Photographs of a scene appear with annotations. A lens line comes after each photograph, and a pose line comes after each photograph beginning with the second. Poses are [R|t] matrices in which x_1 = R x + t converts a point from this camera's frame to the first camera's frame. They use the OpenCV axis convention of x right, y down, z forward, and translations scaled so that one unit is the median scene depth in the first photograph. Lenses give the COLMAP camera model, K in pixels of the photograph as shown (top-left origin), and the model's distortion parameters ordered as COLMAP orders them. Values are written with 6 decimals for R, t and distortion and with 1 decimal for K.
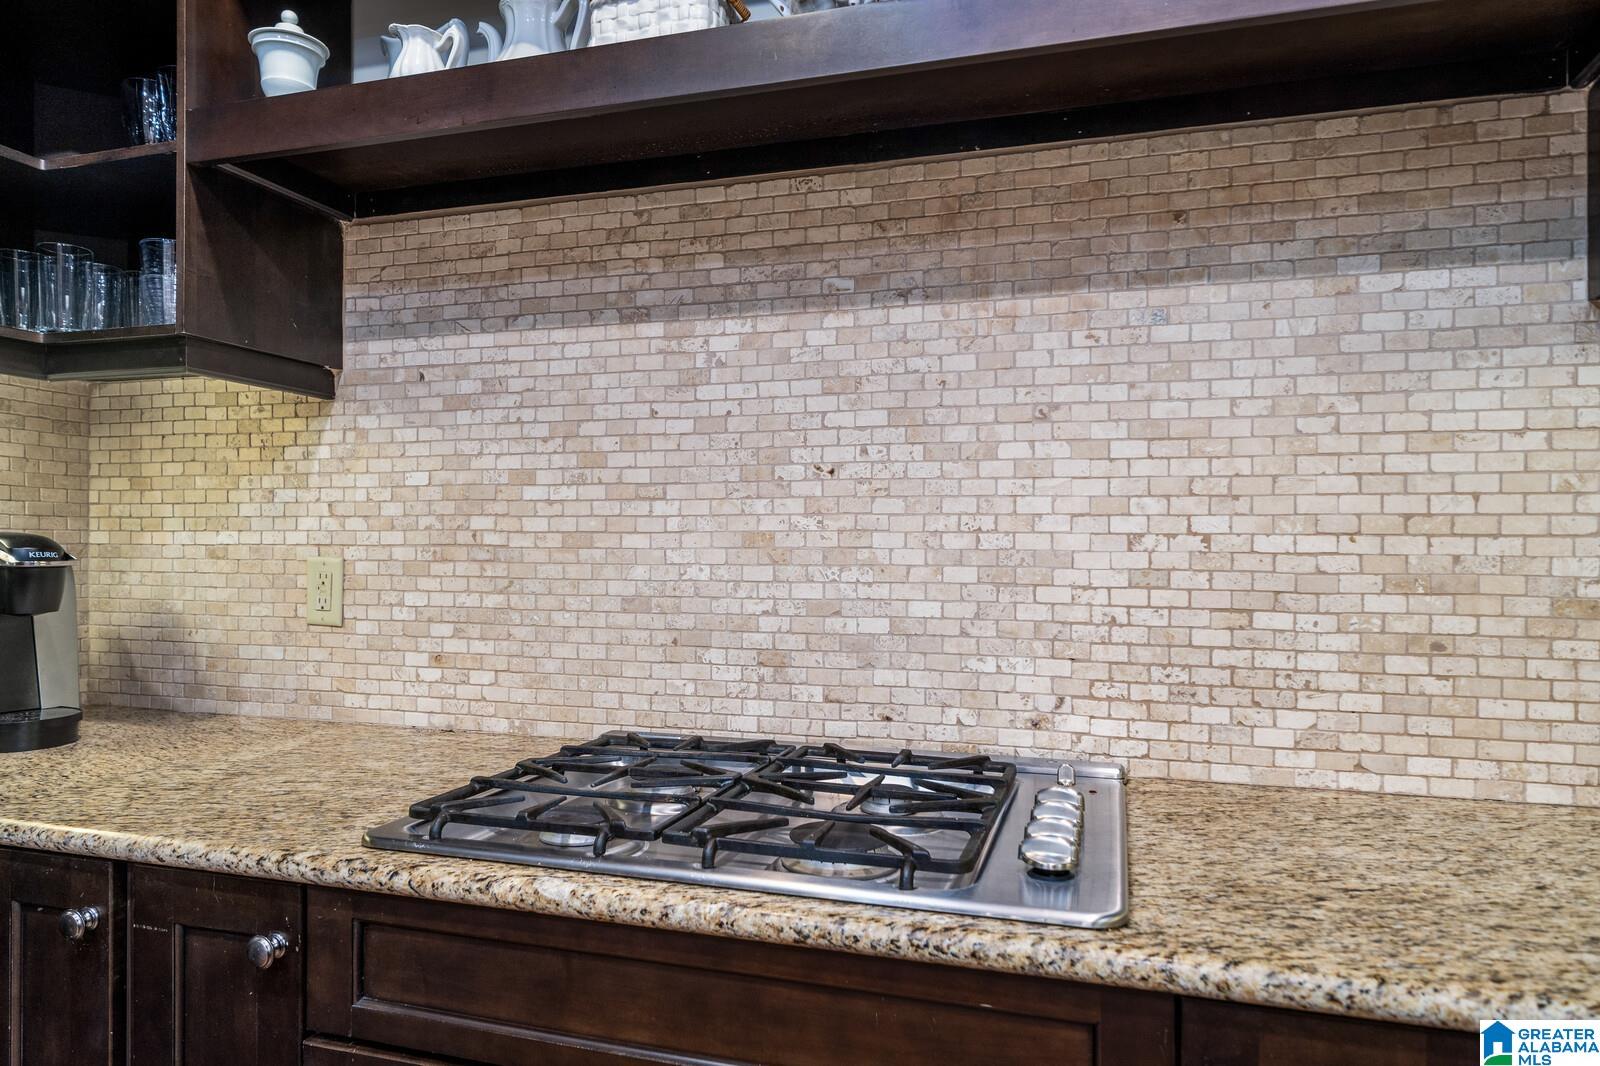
lens RADIAL K [[1015.8, 0, 799.0], [0, 1015.8, 528.9], [0, 0, 1]] dist [0.002228, 0.001164]
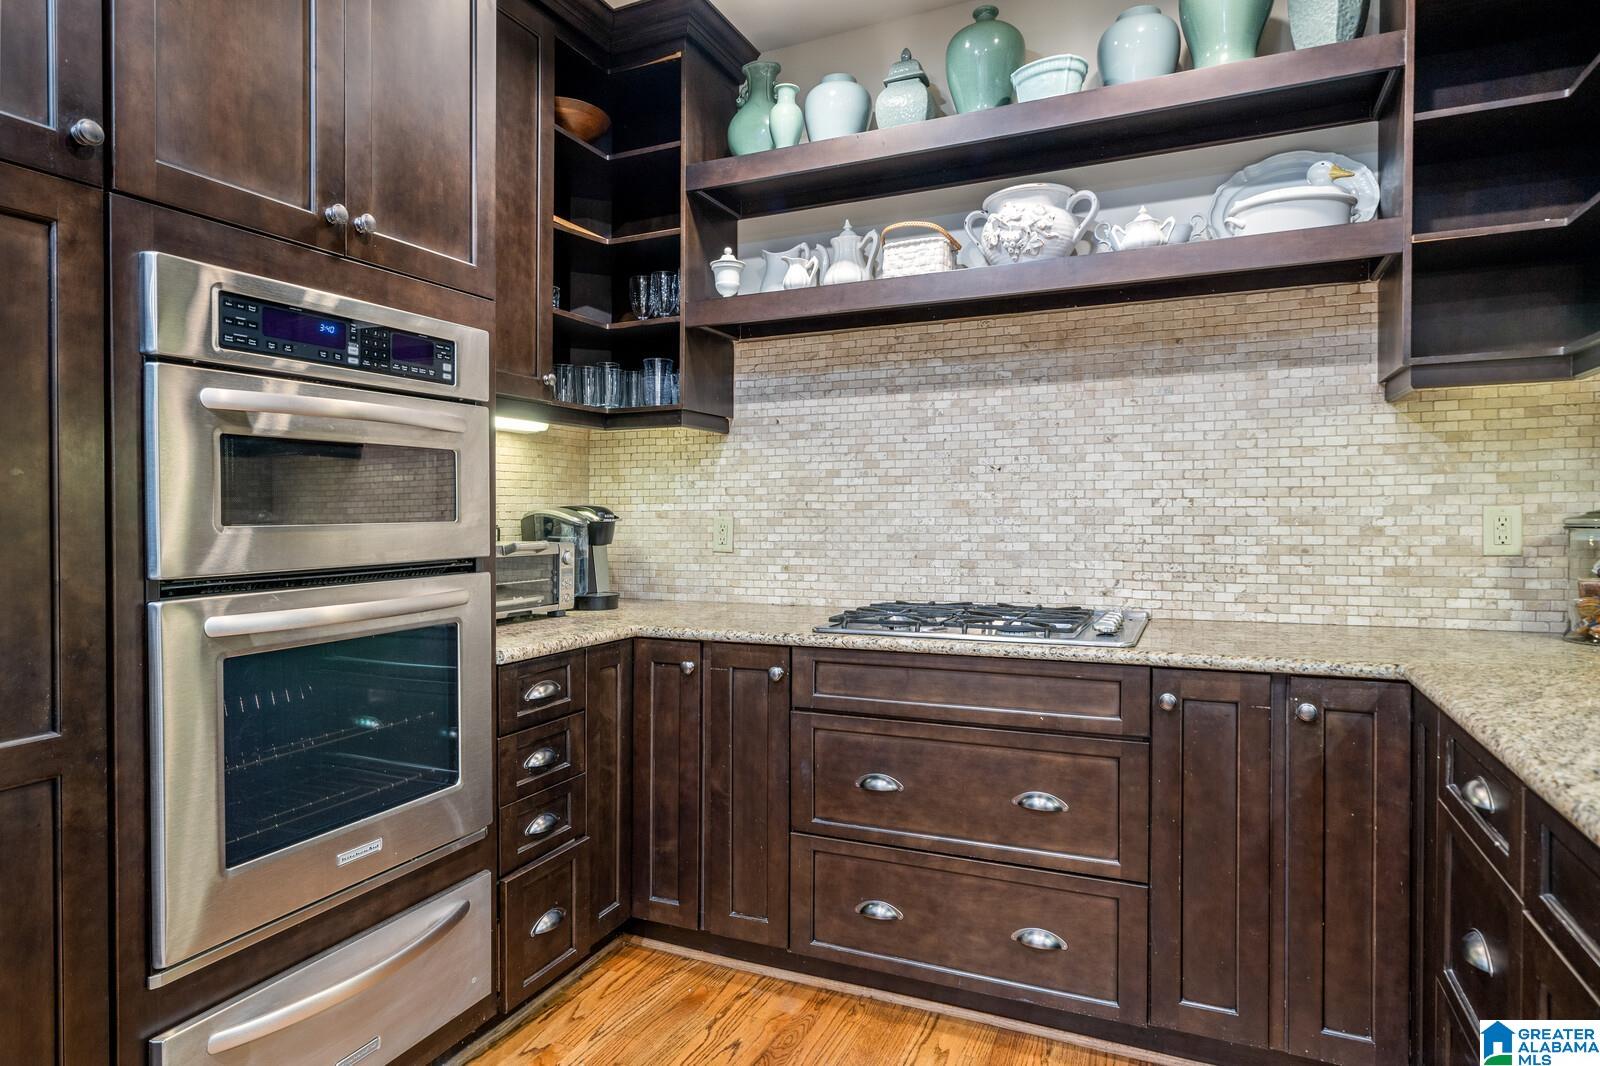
lens RADIAL K [[884.0, 0, 800.2], [0, 884.0, 549.5], [0, 0, 1]] dist [0.000368, 0.001131]
pose [[0.992125, -0.007617, -0.125023, -0.146067], [0.014974, 0.998203, 0.058015, -0.005764], [0.124356, -0.059430, 0.990456, -0.805554]]
